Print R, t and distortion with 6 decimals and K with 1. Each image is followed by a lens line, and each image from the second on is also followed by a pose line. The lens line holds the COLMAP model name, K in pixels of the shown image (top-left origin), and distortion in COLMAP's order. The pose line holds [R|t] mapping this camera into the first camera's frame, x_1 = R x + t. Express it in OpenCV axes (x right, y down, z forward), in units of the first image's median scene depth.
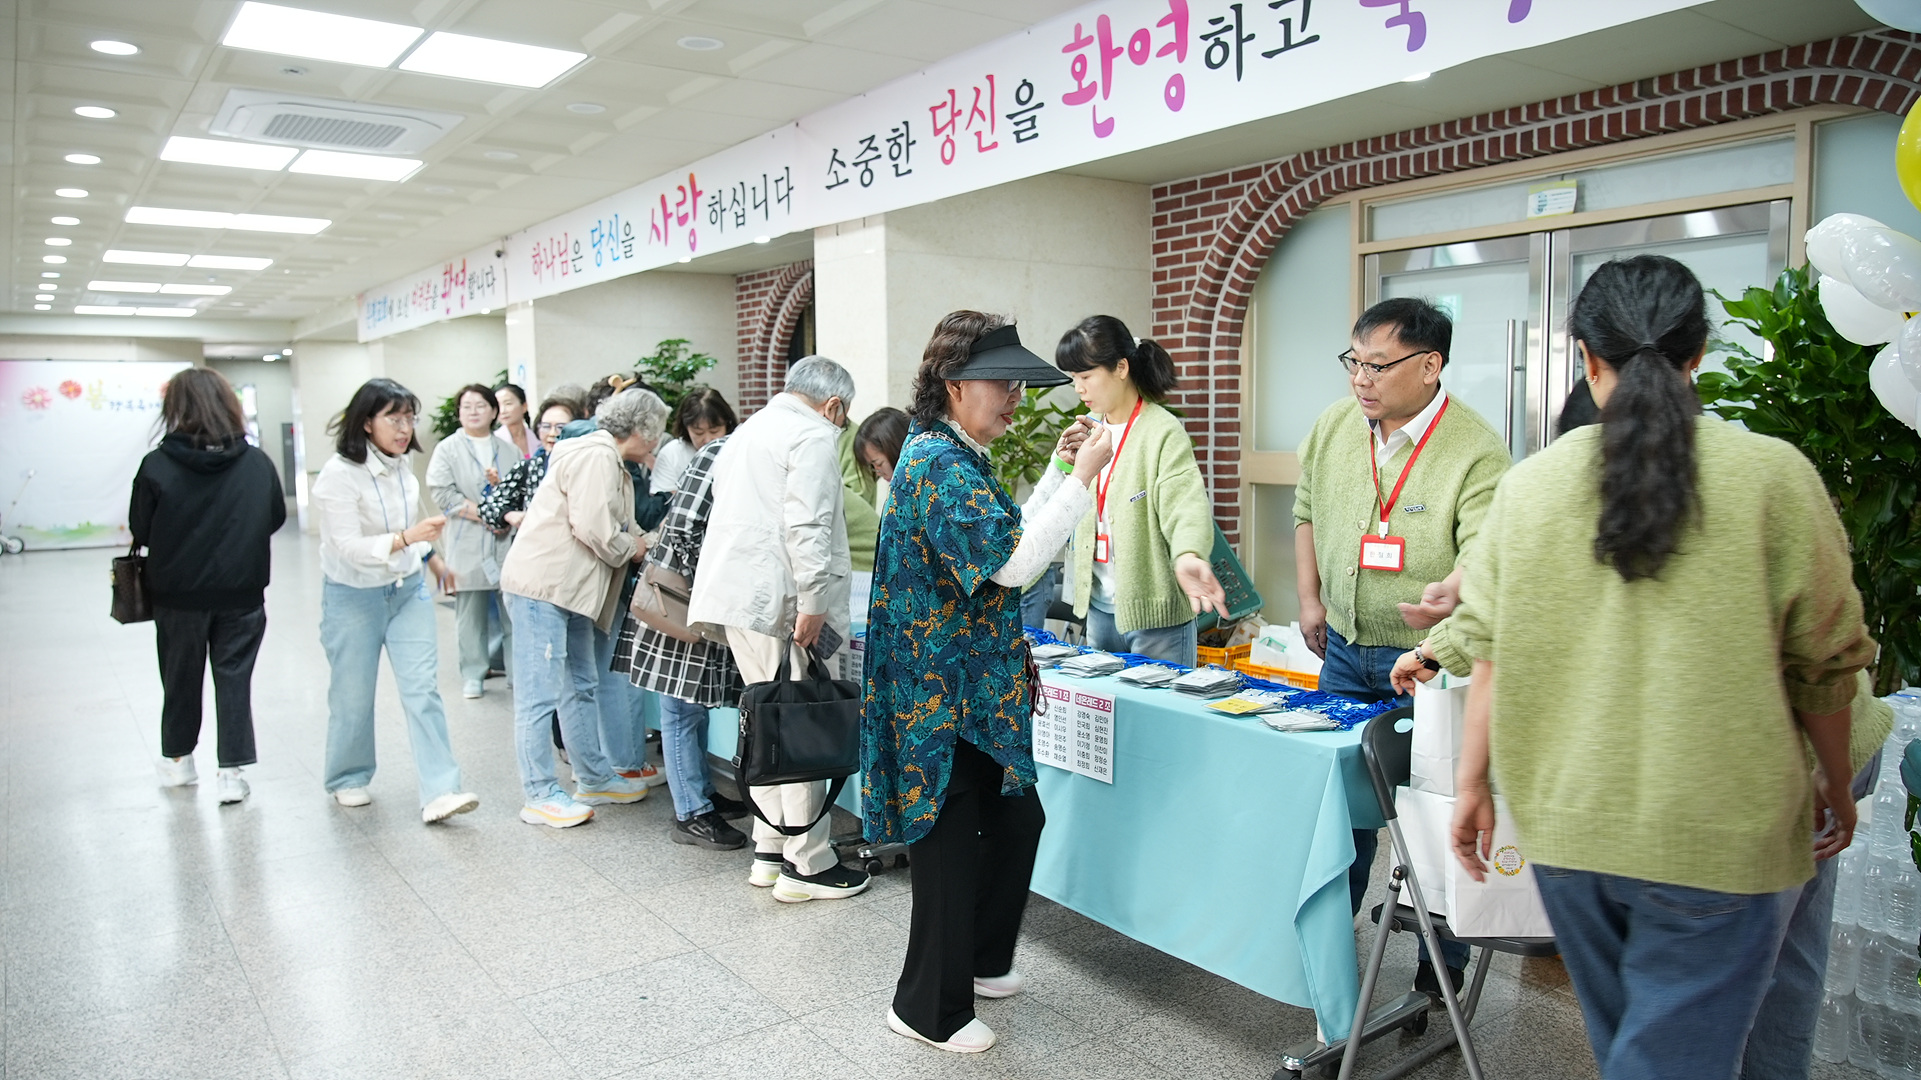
lens RADIAL K [[1306.9, 0, 976.5], [0, 1306.9, 536.5], [0, 0, 1]] dist [-0.045033, 0.027108]
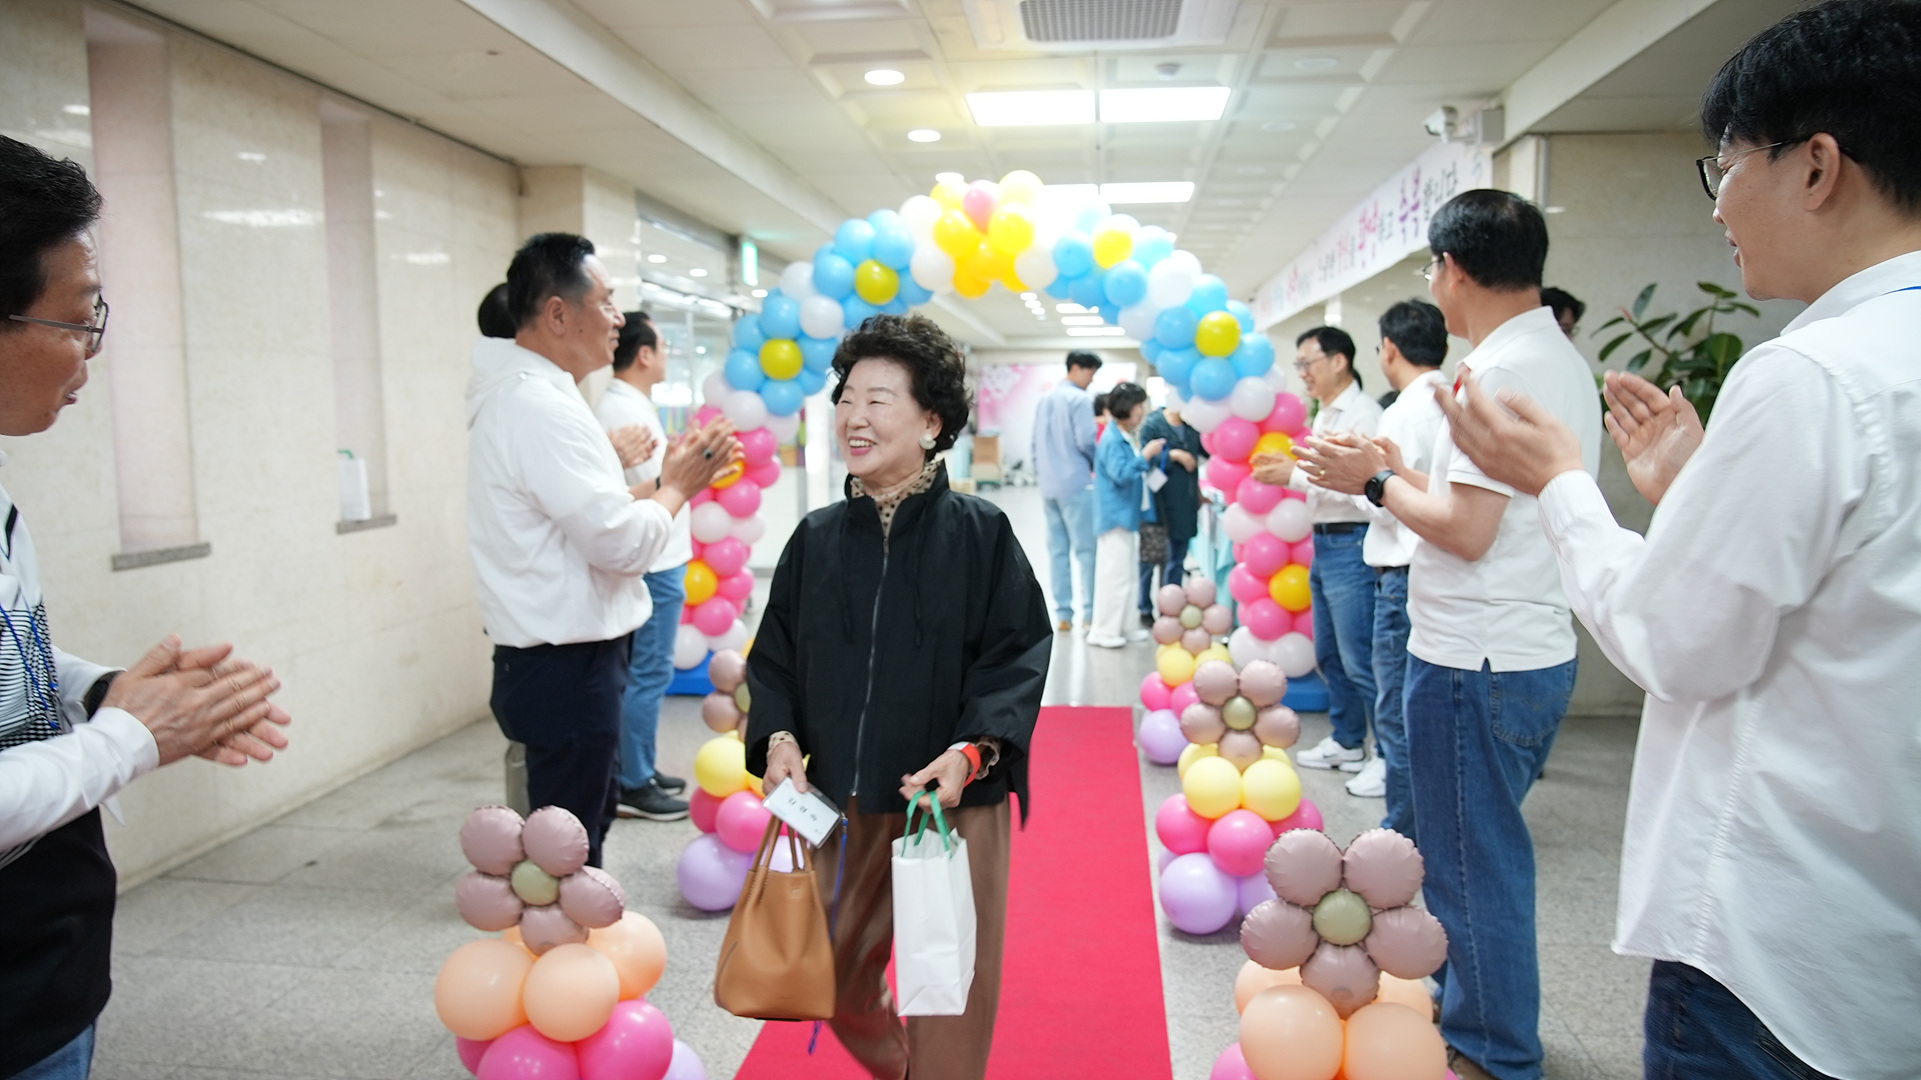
lens RADIAL K [[1321.9, 0, 963.4], [0, 1321.9, 540.1], [0, 0, 1]] dist [-0.023432, 0.010812]
pose [[0.733004, 0.074328, -0.676152, 0.700236], [-0.063818, 0.997142, 0.040429, 0.045488], [0.677224, 0.013516, 0.735652, -0.605907]]
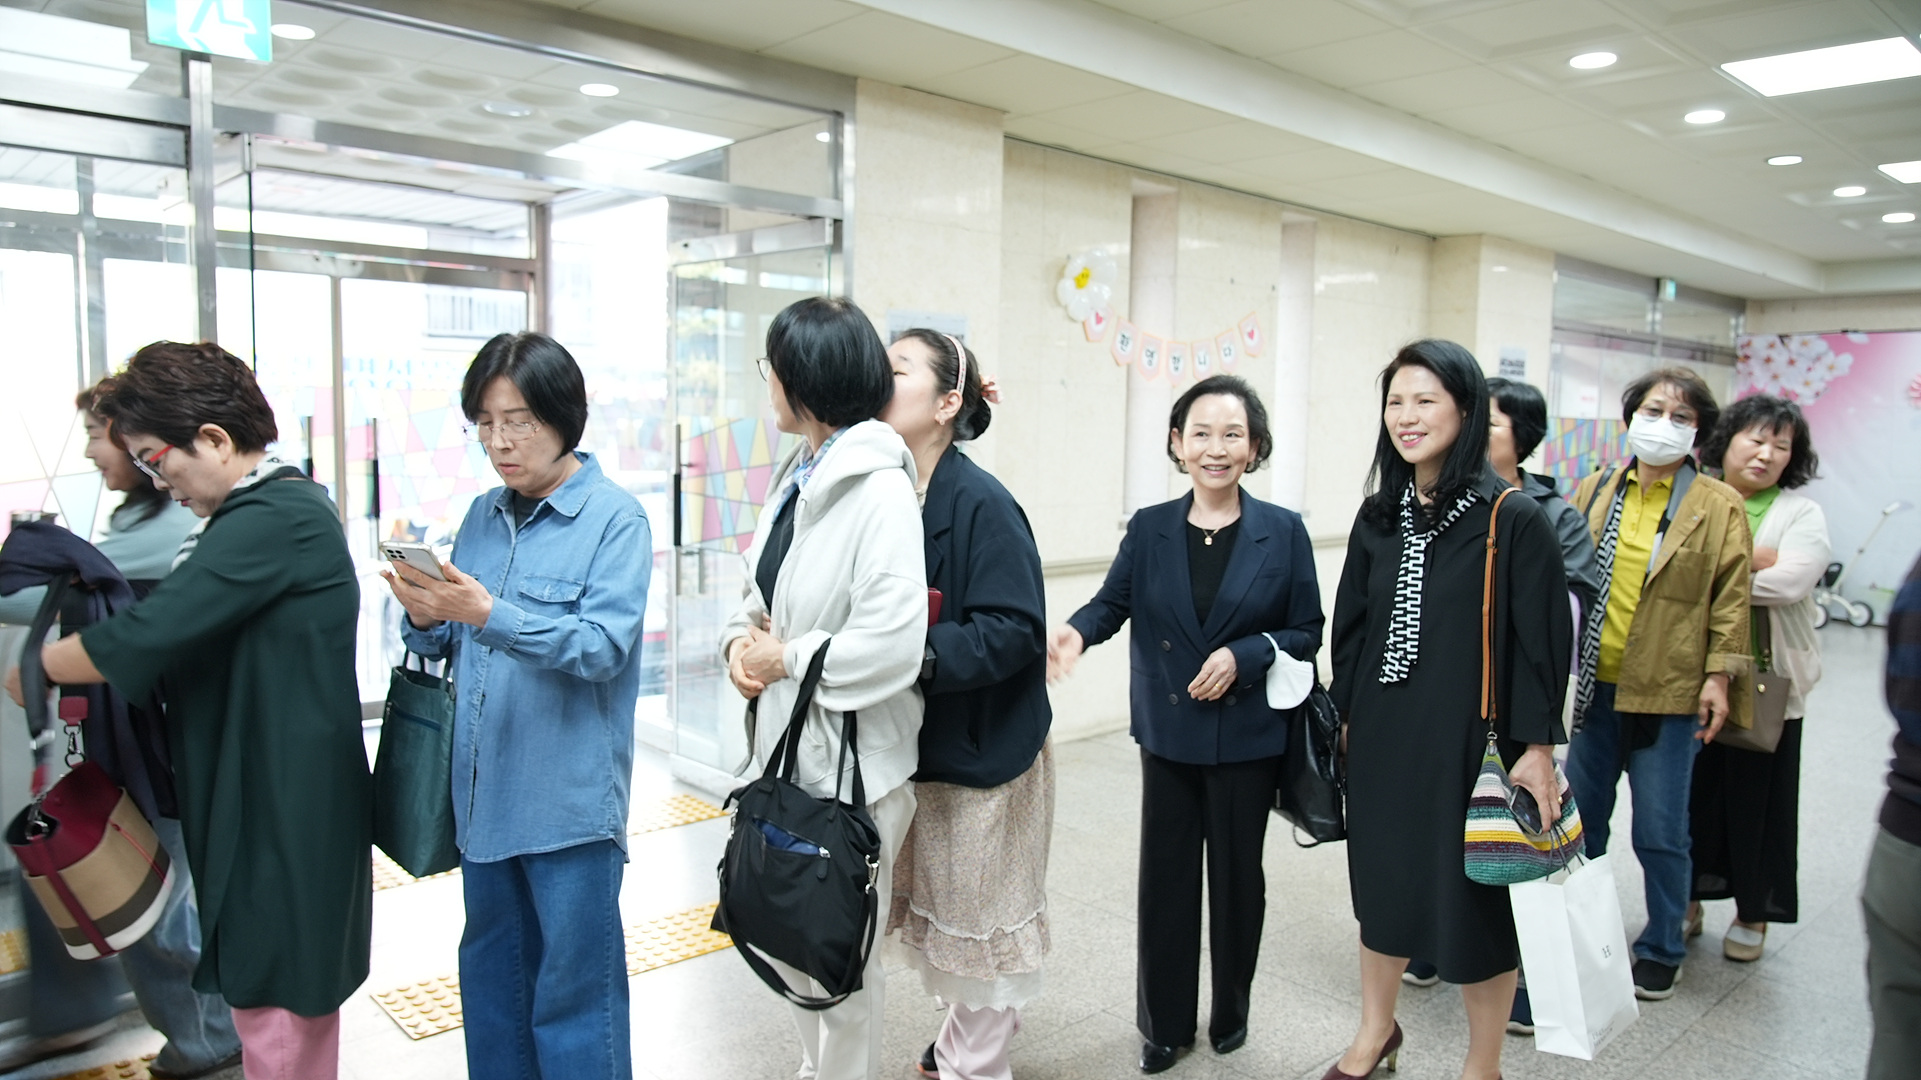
lens RADIAL K [[1308.0, 0, 953.5], [0, 1308.0, 544.3], [0, 0, 1]] dist [-0.040098, 0.043444]
pose [[0.103521, 0.112117, -0.988288, -0.326473], [-0.111126, 0.988709, 0.100524, -0.098141], [0.988400, 0.099418, 0.114811, 1.043695]]
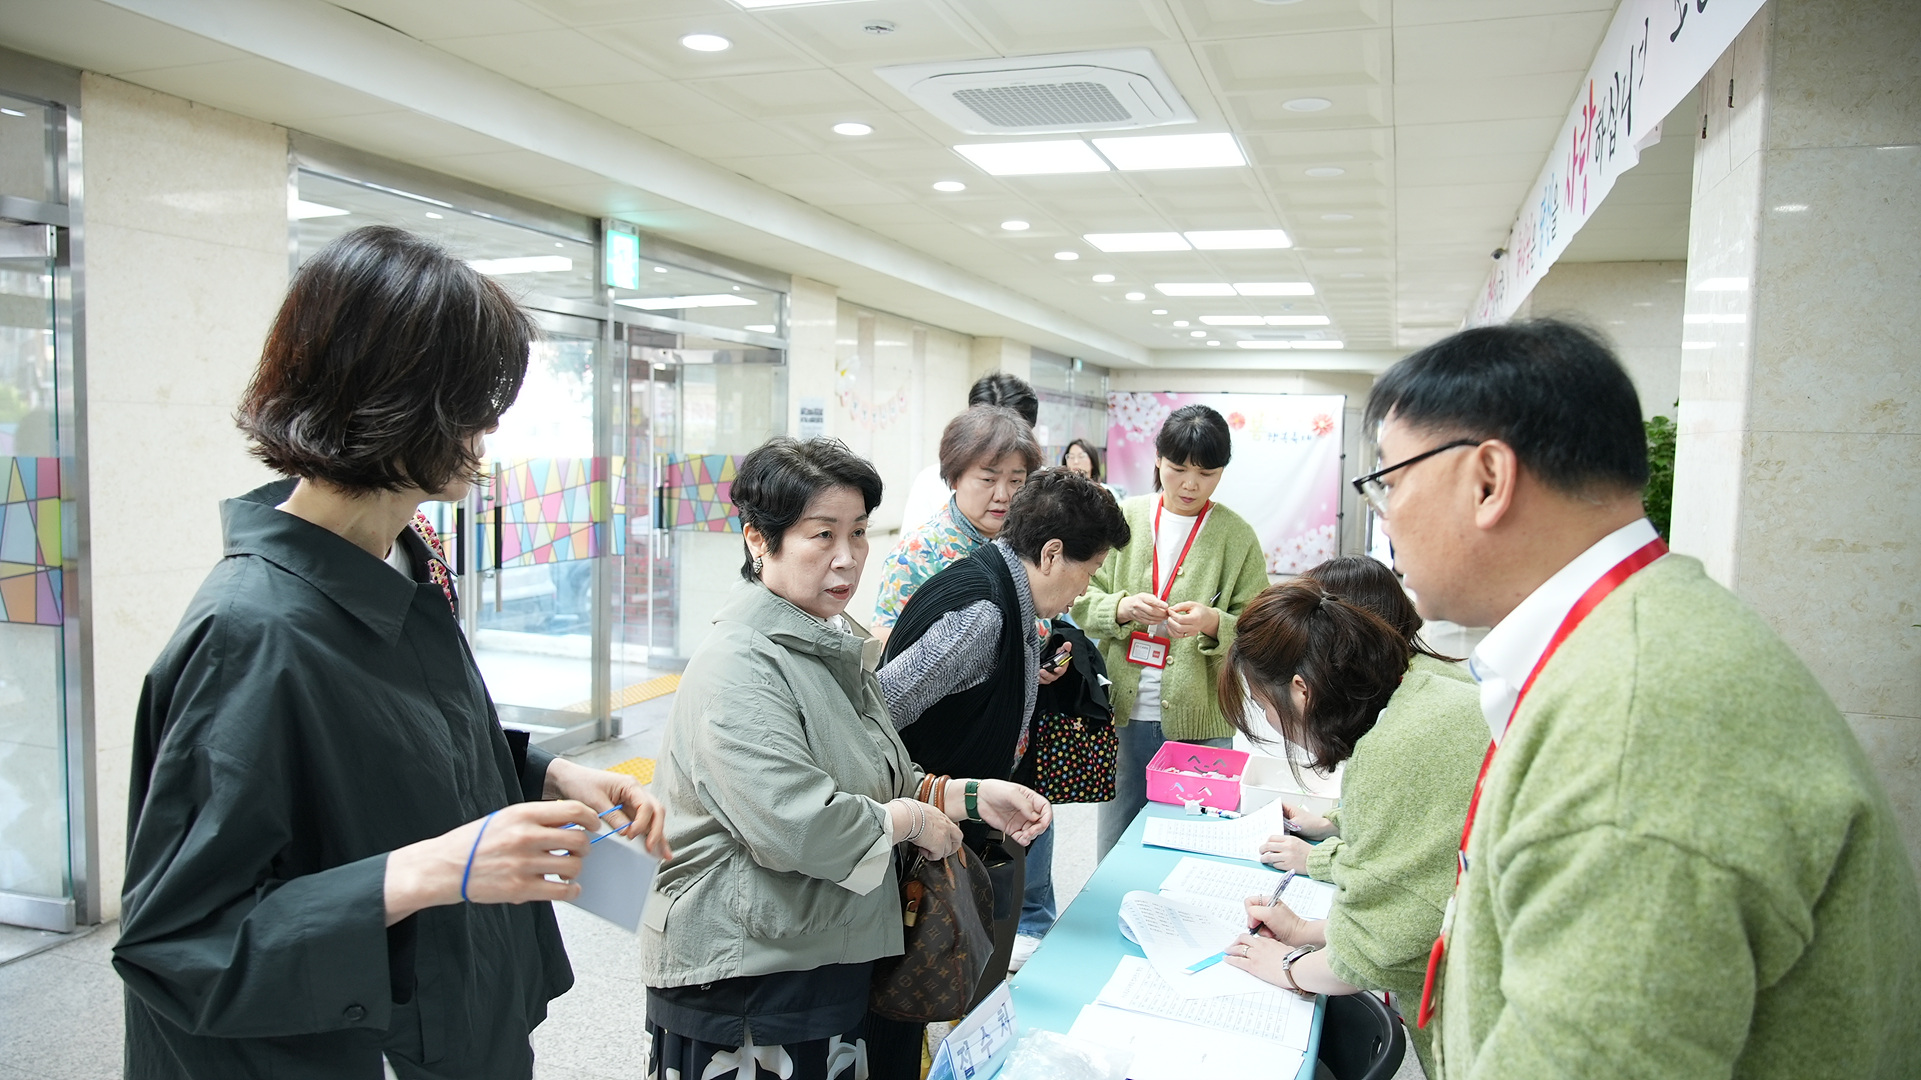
lens RADIAL K [[1311.1, 0, 950.2], [0, 1311.1, 539.6], [0, 0, 1]] dist [-0.014322, 0.004349]
pose [[0.558407, 0.089455, -0.824730, 0.129812], [-0.107557, 0.993585, 0.034945, -0.068692], [0.822565, 0.069192, 0.564446, 0.480882]]
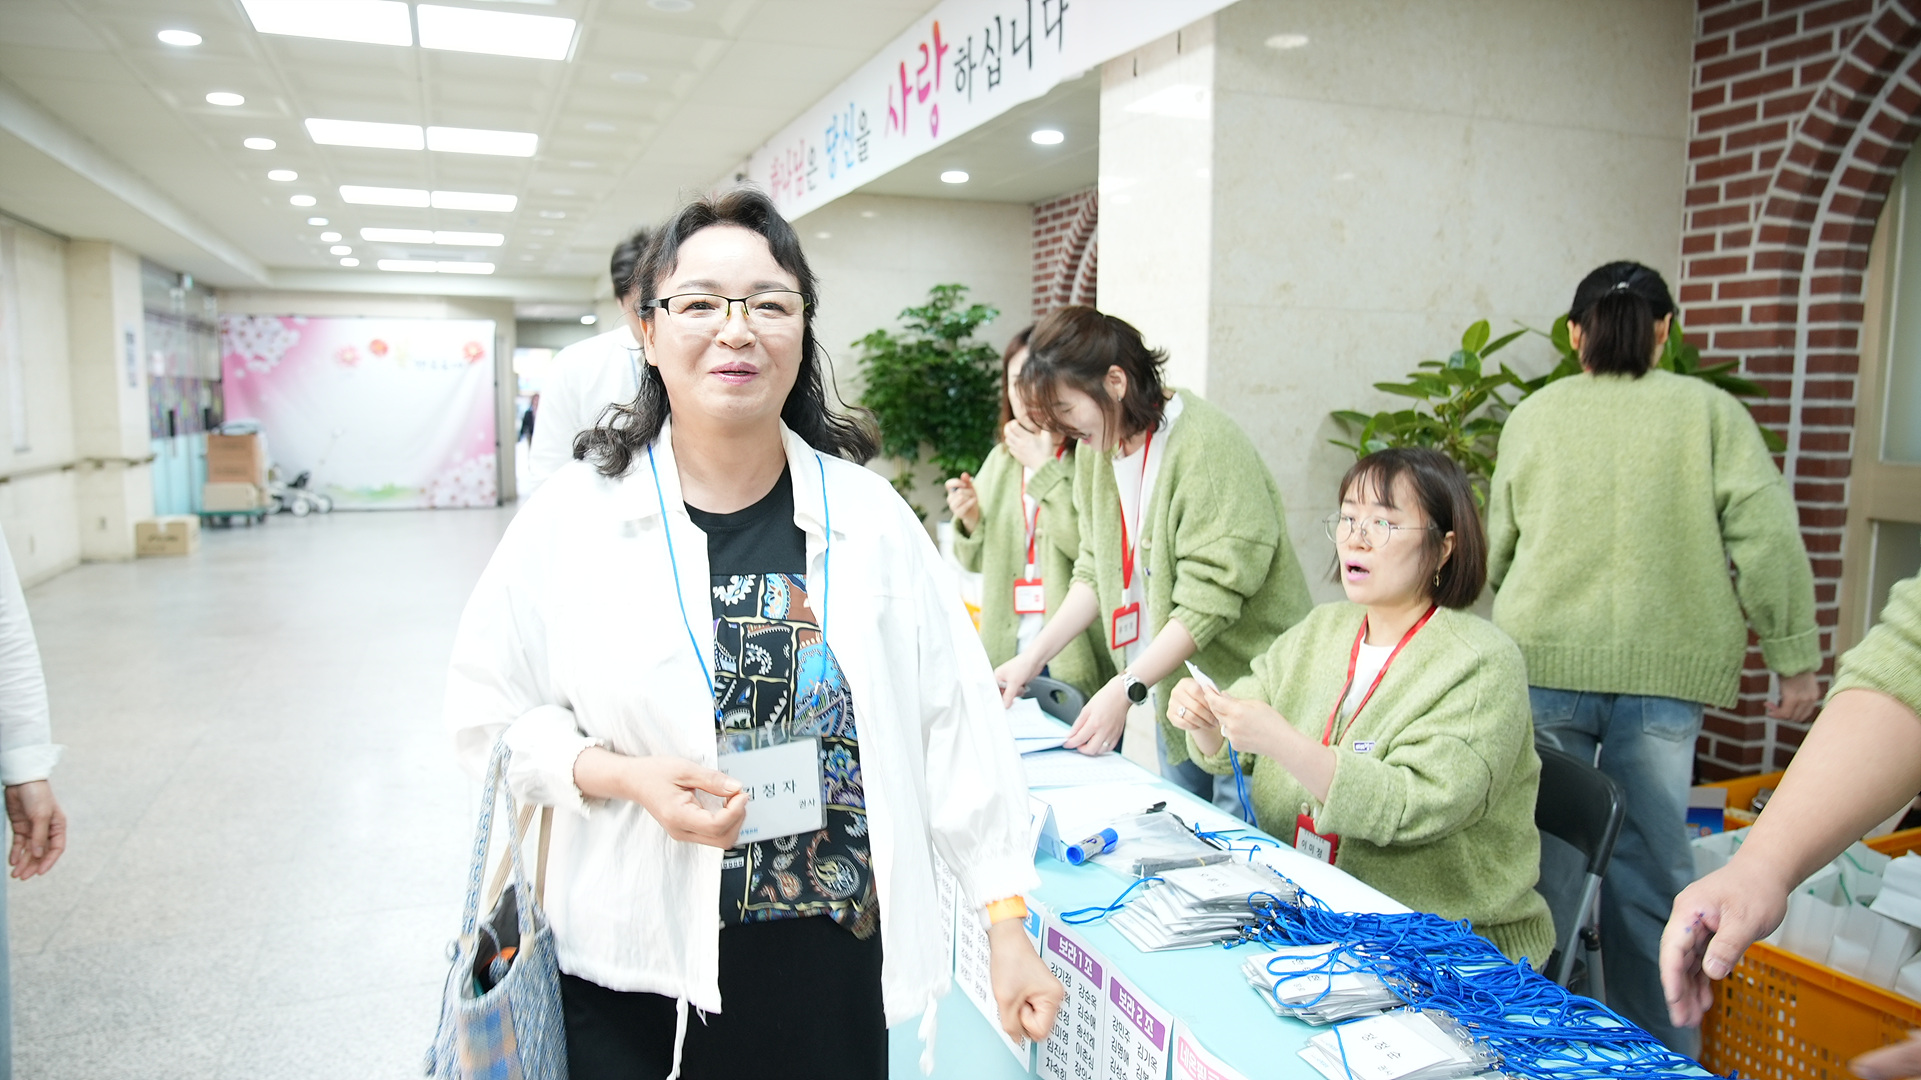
lens RADIAL K [[1308.6, 0, 962.9], [0, 1308.6, 537.7], [0, 0, 1]] dist [-0.034566, 0.018930]
pose [[0.962774, 0.048348, -0.265950, -0.013180], [-0.043478, 0.998762, 0.024173, -0.029610], [0.266790, -0.011710, 0.963684, 0.373242]]
